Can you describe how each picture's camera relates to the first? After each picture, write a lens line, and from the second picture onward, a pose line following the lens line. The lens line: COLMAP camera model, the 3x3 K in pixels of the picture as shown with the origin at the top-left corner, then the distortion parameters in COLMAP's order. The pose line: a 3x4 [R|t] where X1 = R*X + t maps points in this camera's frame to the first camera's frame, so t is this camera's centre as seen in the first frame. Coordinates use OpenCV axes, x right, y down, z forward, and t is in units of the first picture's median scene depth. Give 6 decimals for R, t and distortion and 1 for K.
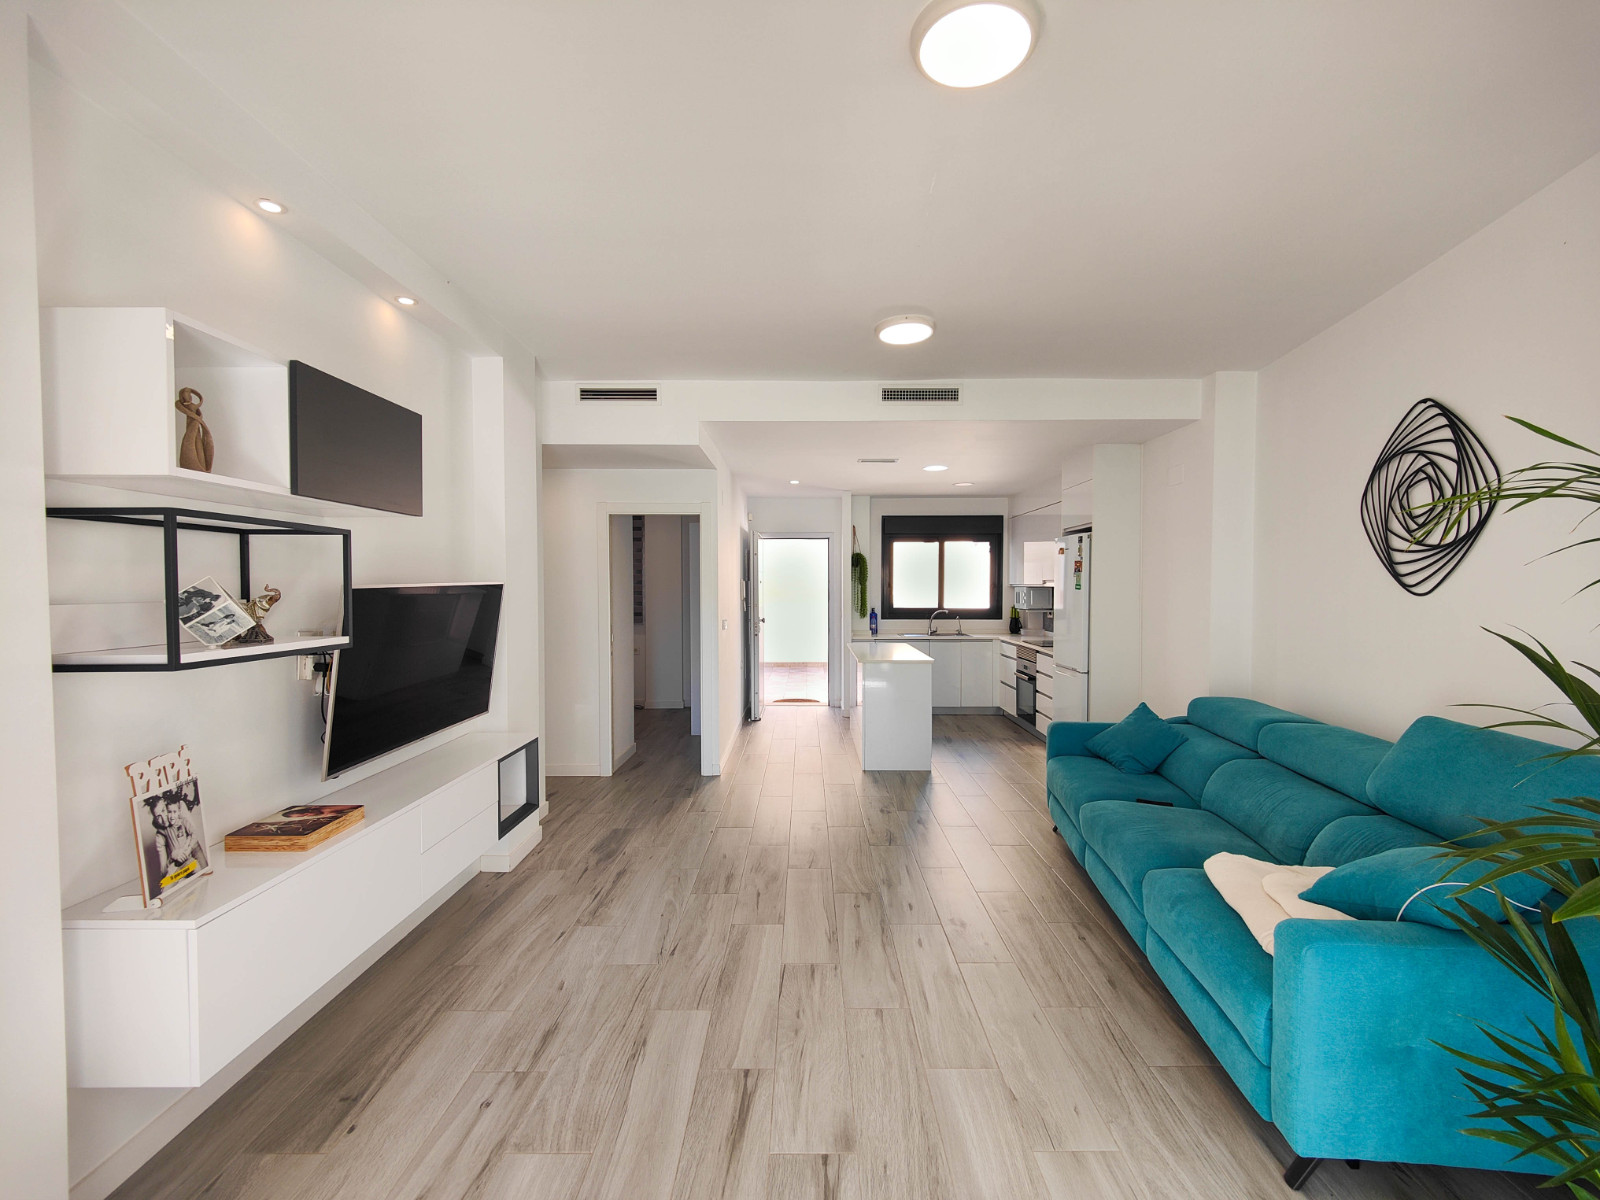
lens RADIAL K [[698.7, 0, 803.1], [0, 698.7, 602.9], [0, 0, 1]] dist [0.029357, -0.016959]
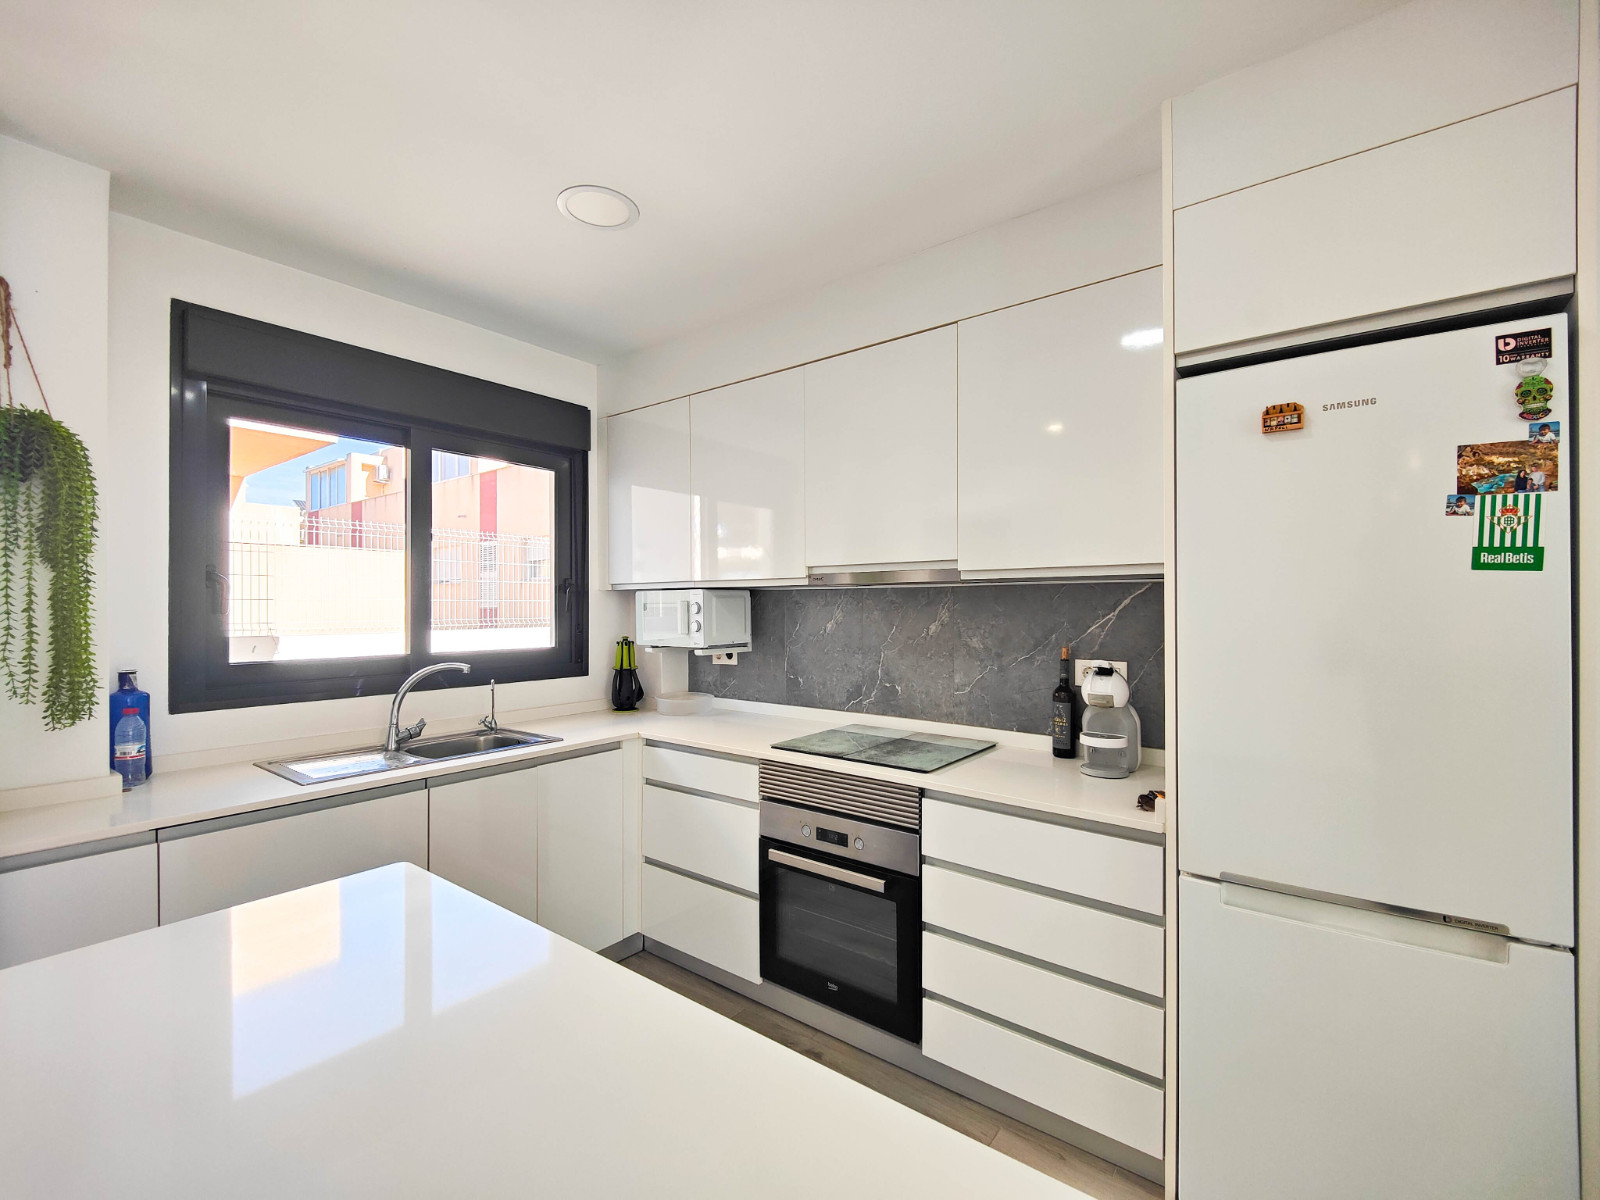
lens RADIAL K [[698.7, 0, 803.1], [0, 698.7, 602.9], [0, 0, 1]] dist [0.029357, -0.016959]
pose [[0.608862, 0.004177, 0.793265, 0.138250], [0.021187, 0.999544, -0.021526, -0.015554], [-0.792993, 0.029913, 0.608495, 1.863422]]
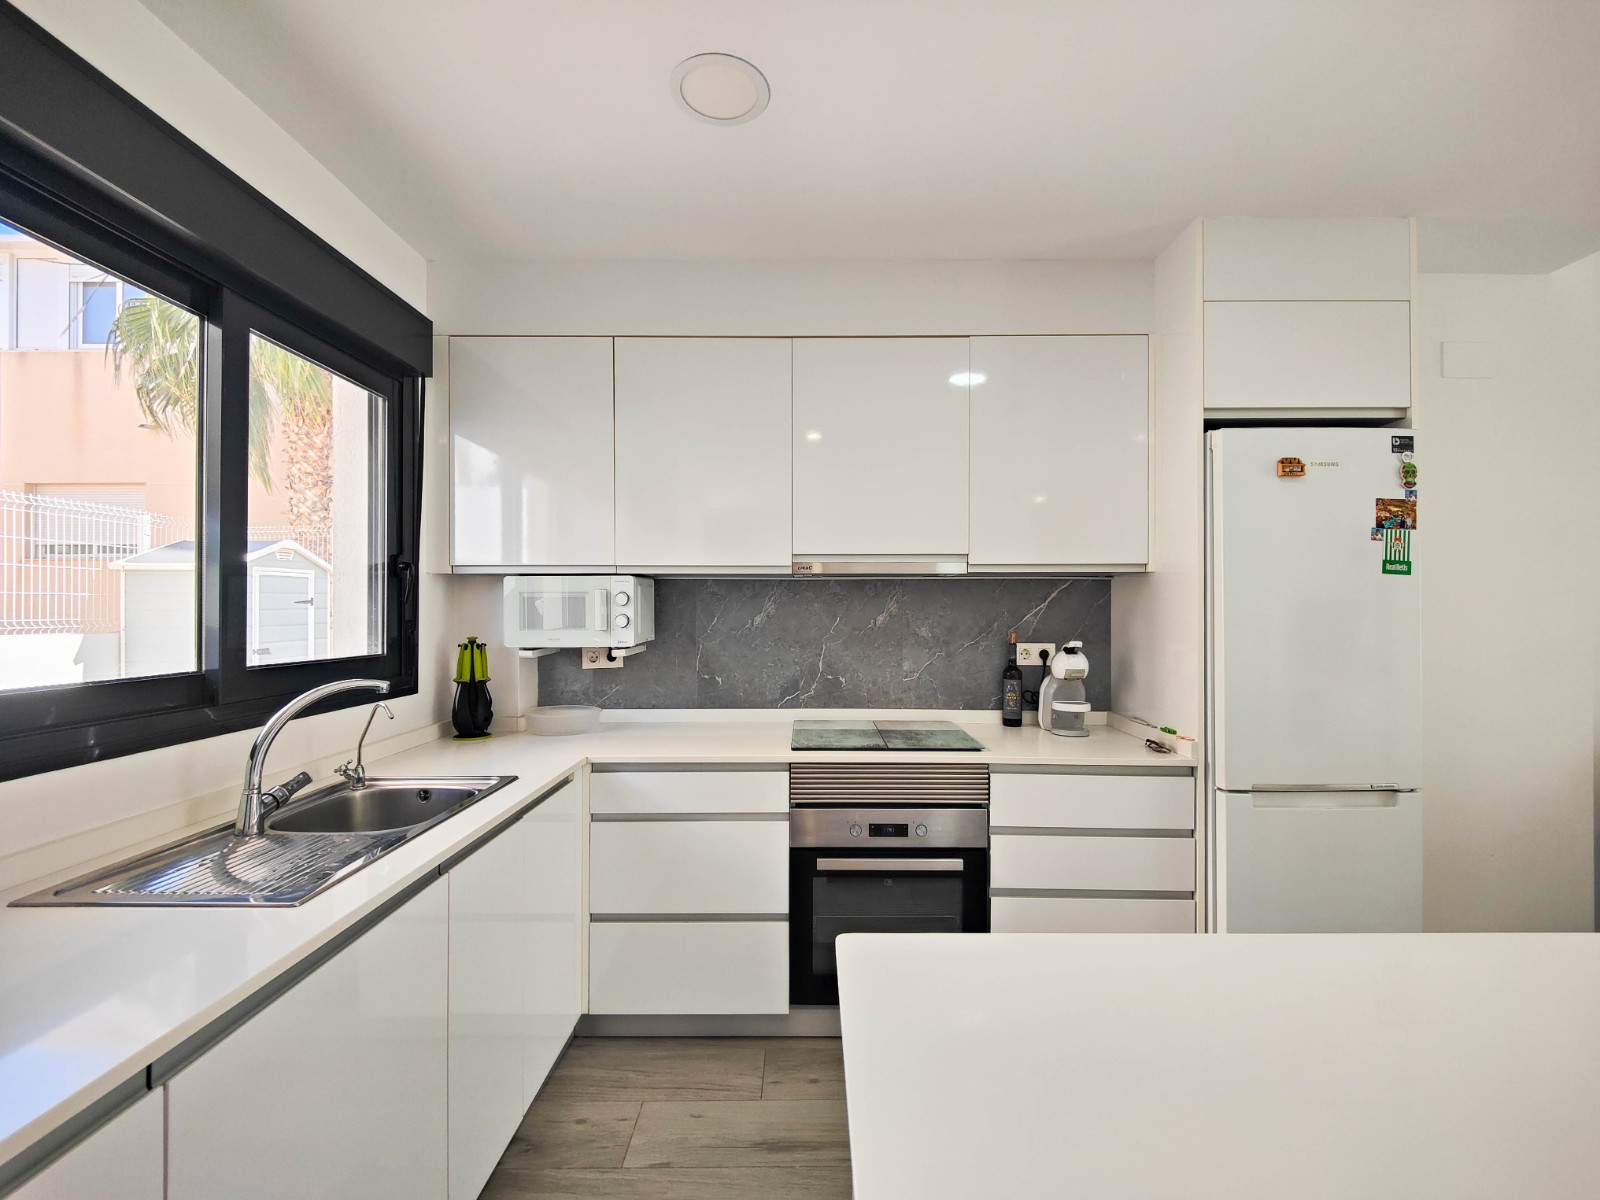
lens RADIAL K [[695.9, 0, 812.7], [0, 695.9, 604.3], [0, 0, 1]] dist [0.020808, -0.018331]
pose [[-0.002536, 0.007304, 0.999970, 0.024346], [0.025253, 0.999655, -0.007238, -0.014482], [-0.999678, 0.025234, -0.002720, 2.358494]]
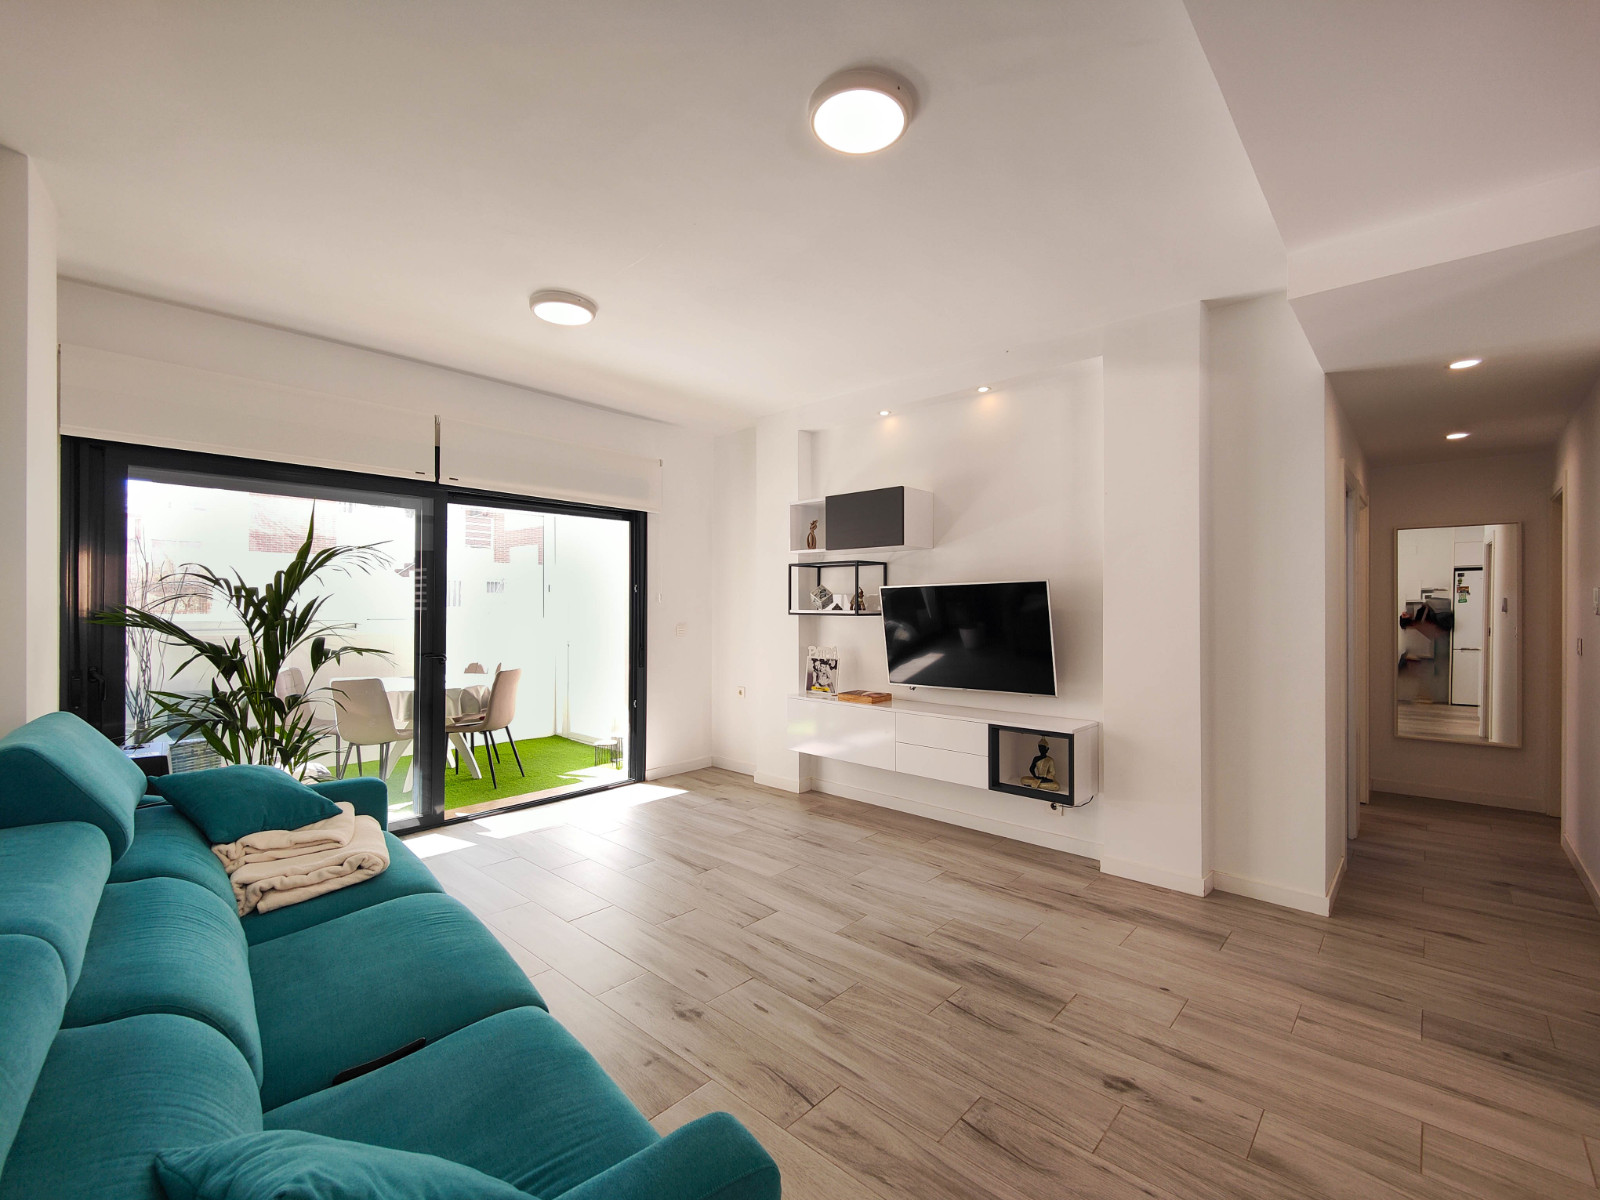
lens RADIAL K [[689.6, 0, 809.4], [0, 689.6, 610.7], [0, 0, 1]] dist [0.017324, -0.016651]
pose [[-0.663731, 0.006189, -0.747946, 0.701988], [-0.019848, 0.999468, 0.025884, -0.001179], [0.747708, 0.032025, -0.663255, 1.606794]]
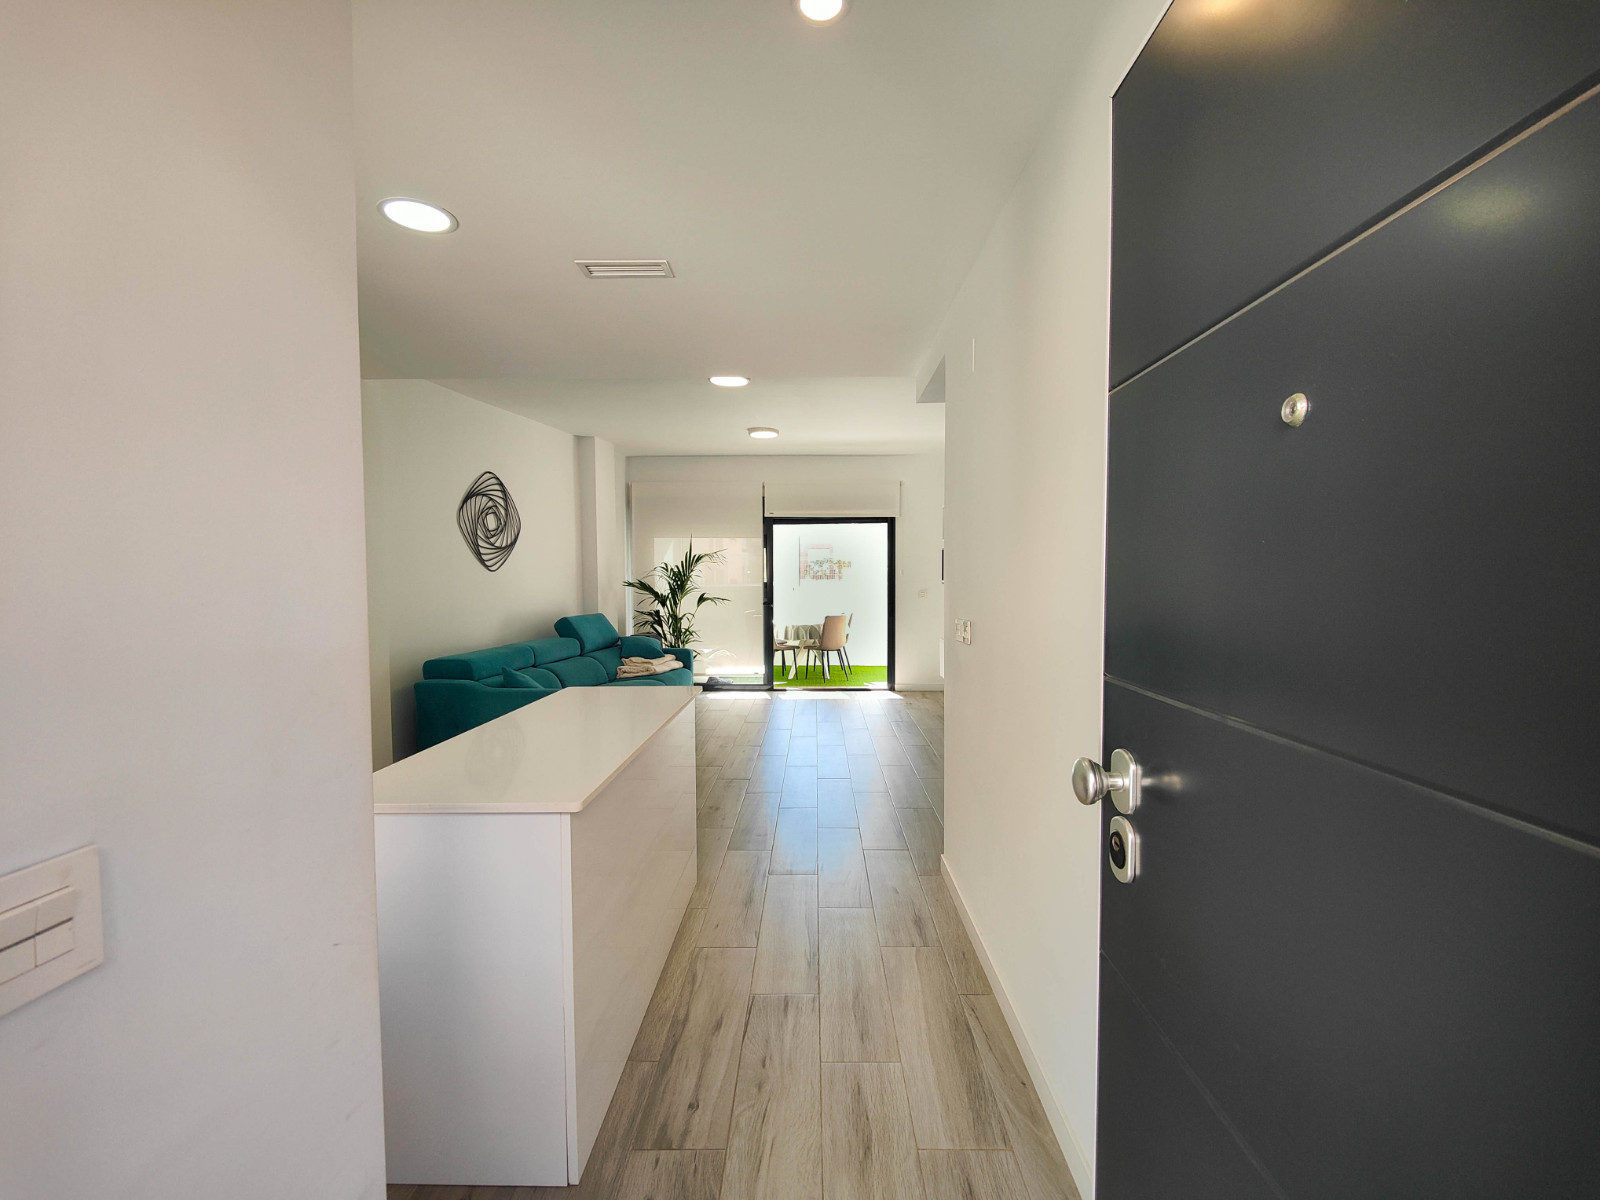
lens RADIAL K [[689.6, 0, 809.4], [0, 689.6, 610.7], [0, 0, 1]] dist [0.017324, -0.016651]
pose [[-0.999959, 0.007954, 0.004238, -0.016704], [0.008251, 0.997123, 0.075355, -0.037833], [-0.003626, 0.075387, -0.997148, 2.829805]]
